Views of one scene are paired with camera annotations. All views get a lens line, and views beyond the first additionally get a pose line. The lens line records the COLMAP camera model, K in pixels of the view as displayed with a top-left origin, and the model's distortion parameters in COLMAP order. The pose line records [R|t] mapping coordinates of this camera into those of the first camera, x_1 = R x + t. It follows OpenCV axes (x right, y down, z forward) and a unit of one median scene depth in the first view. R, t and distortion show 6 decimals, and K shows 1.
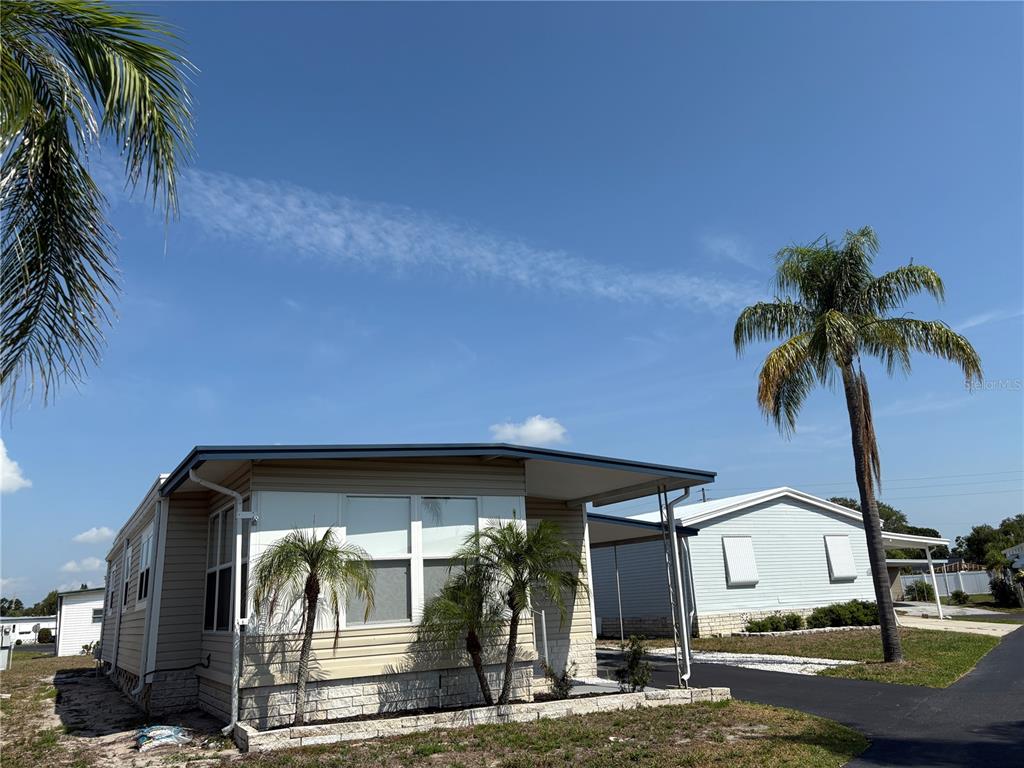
lens RADIAL K [[803.8, 0, 512.0], [0, 803.8, 384.0], [0, 0, 1]] dist [-0.001405, -0.001333]
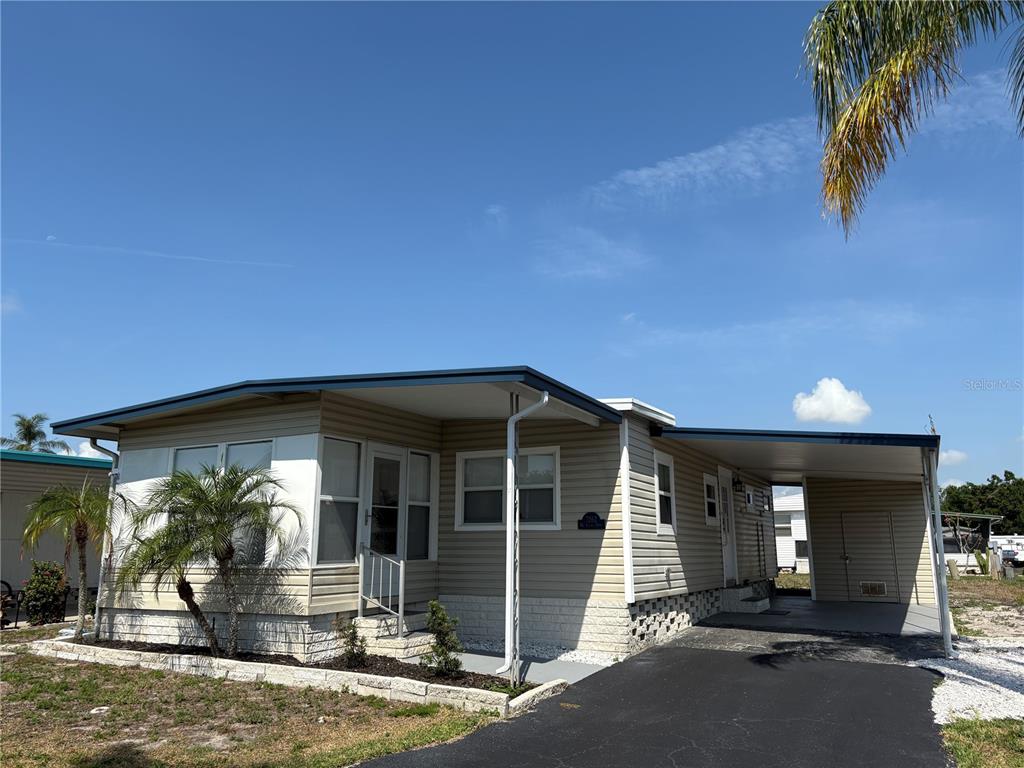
lens RADIAL K [[770.5, 0, 512.0], [0, 770.5, 384.0], [0, 0, 1]] dist [0.085143, -0.110935]
pose [[0.531869, -0.131298, -0.836586, 1.009198], [0.195842, 0.980197, -0.029328, 0.181122], [0.823870, -0.148240, 0.547050, 0.841920]]
